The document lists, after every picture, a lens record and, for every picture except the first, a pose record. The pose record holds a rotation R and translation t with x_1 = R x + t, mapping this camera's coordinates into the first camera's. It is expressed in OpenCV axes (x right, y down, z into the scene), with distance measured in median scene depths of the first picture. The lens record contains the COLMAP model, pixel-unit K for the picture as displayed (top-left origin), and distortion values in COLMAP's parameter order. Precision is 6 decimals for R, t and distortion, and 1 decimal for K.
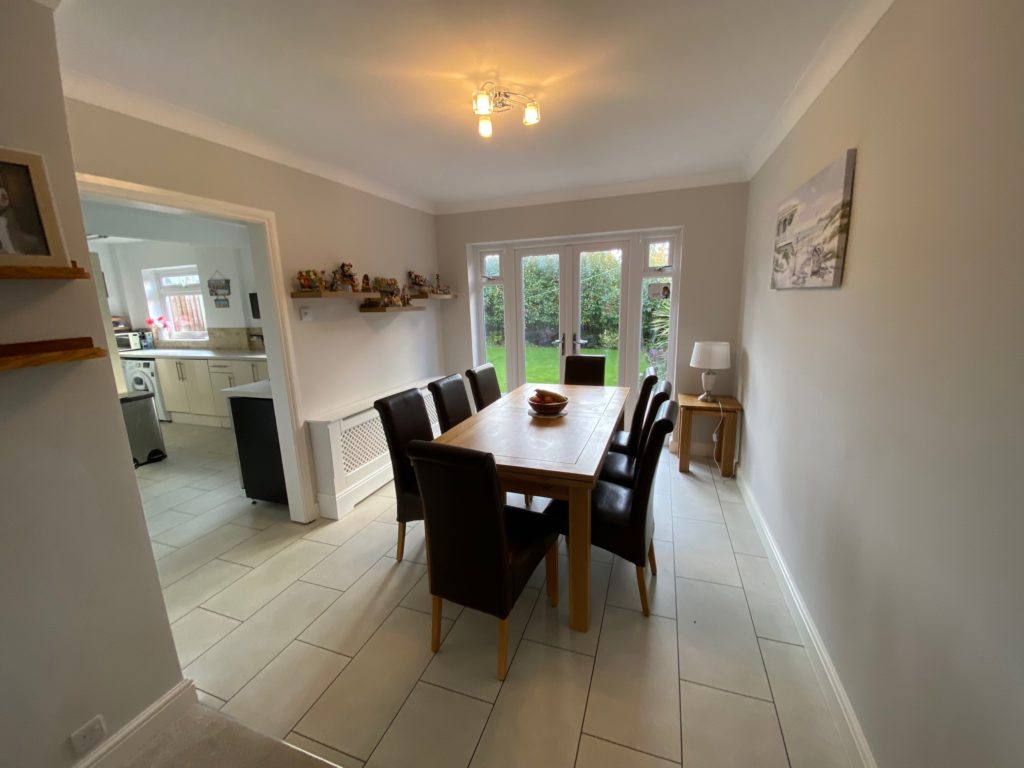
lens RADIAL K [[417.1, 0, 512.0], [0, 417.1, 384.0], [0, 0, 1]] dist [-0.022964, -0.000029]
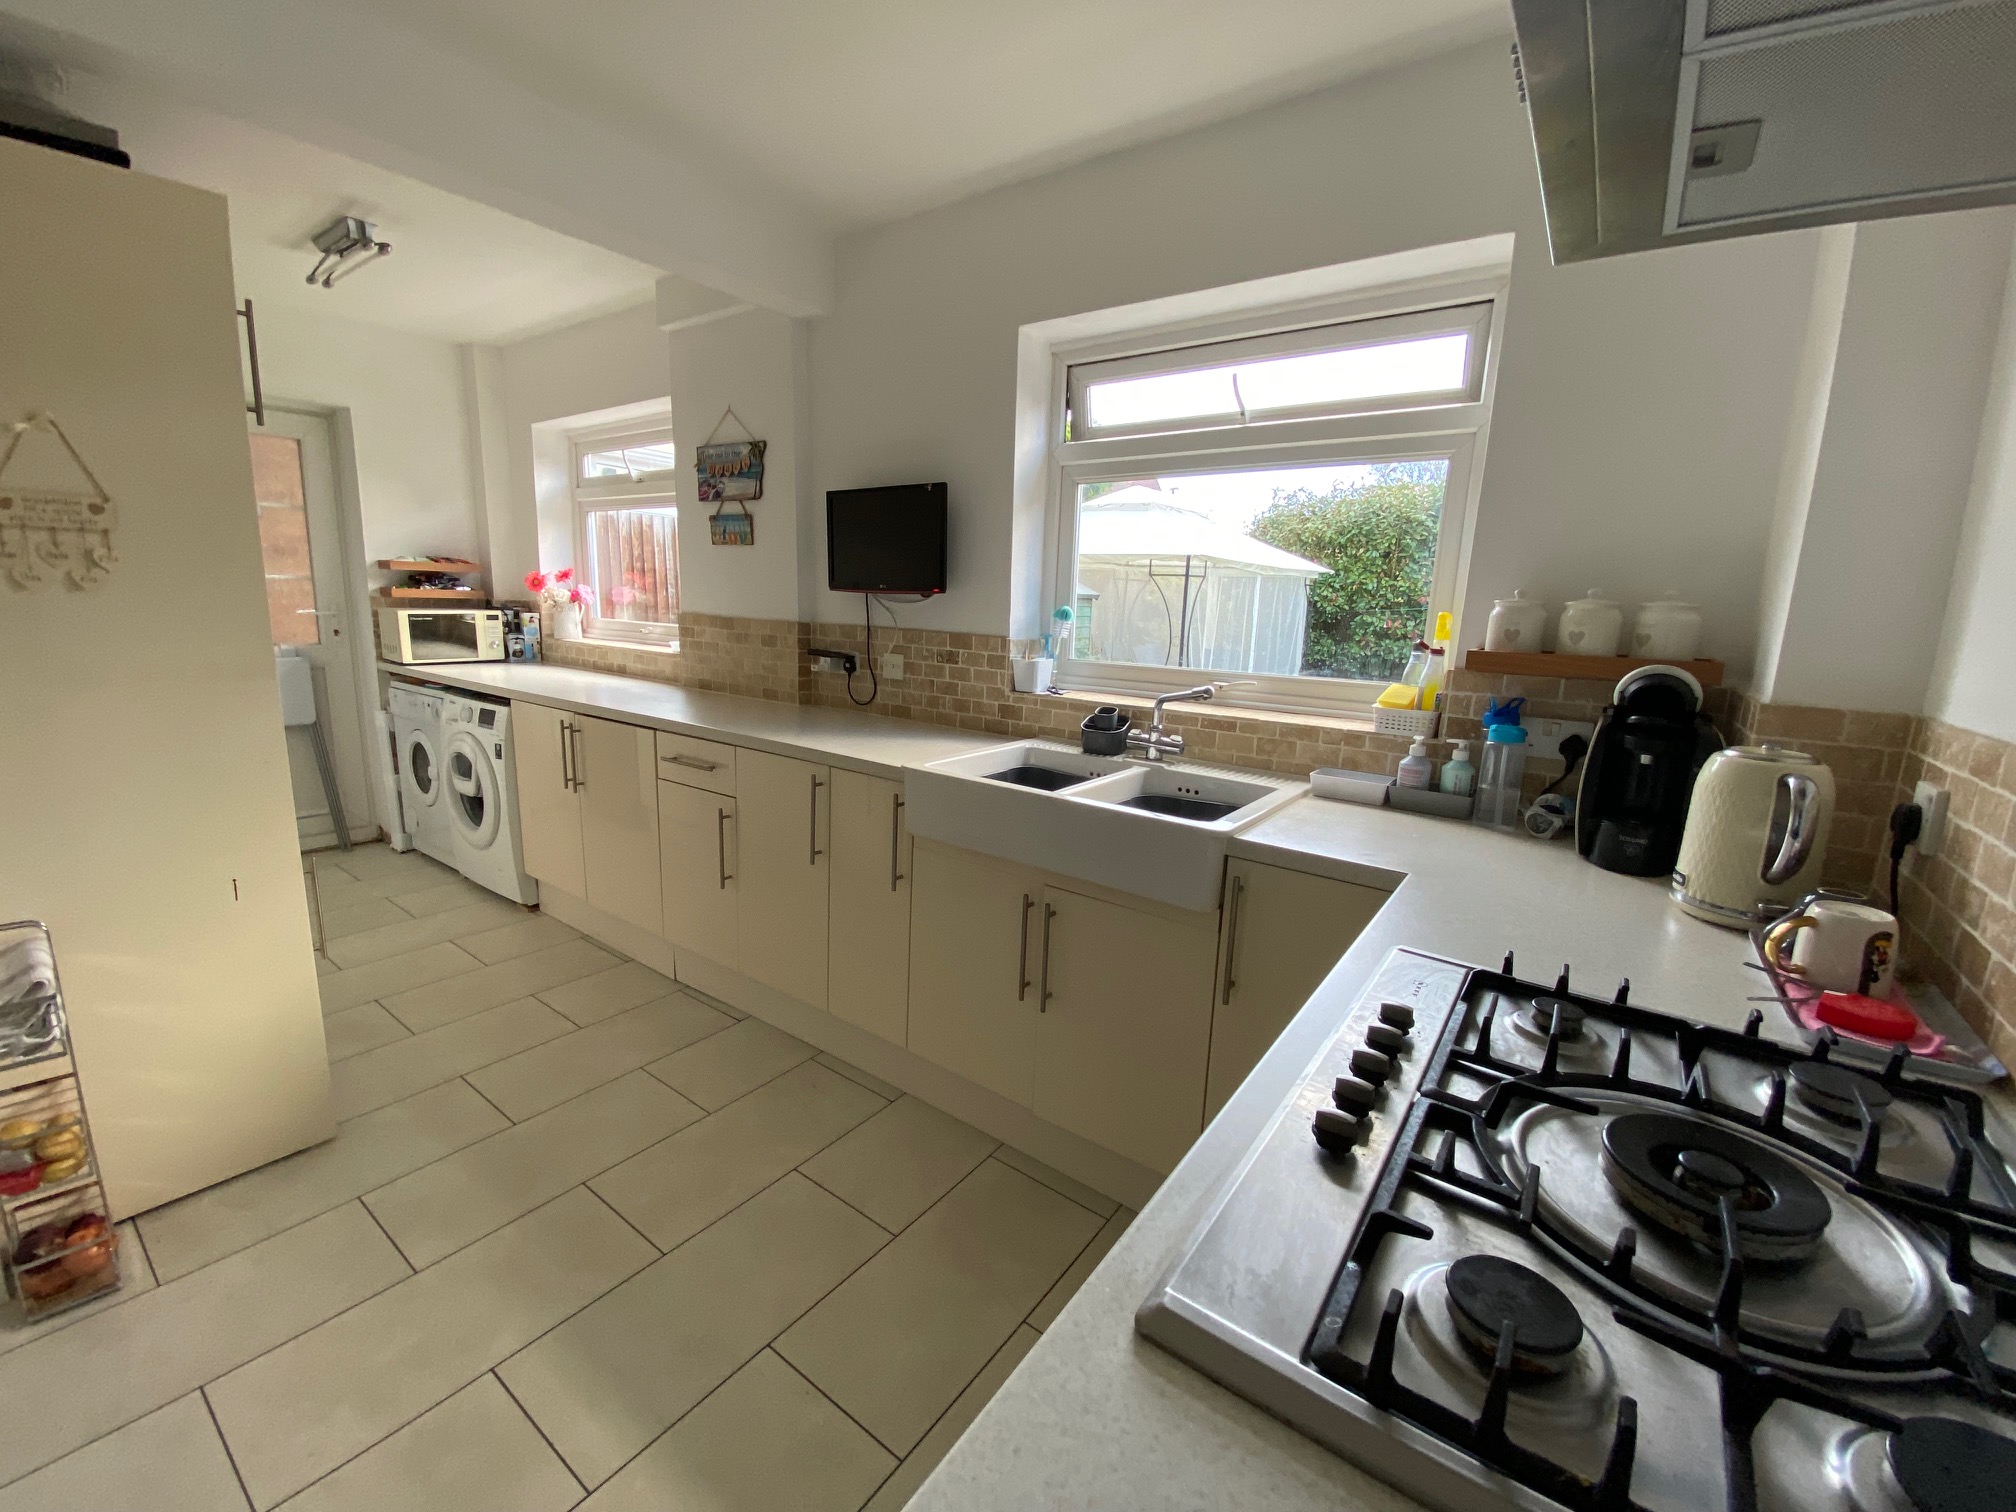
lens RADIAL K [[821.8, 0, 1008.0], [0, 821.8, 756.0], [0, 0, 1]] dist [0.029050, -0.029470]
pose [[0.953985, 0.116969, -0.276100, -0.337779], [-0.121951, 0.992536, -0.000882, -0.061949], [0.273936, 0.034512, 0.961128, 0.496432]]
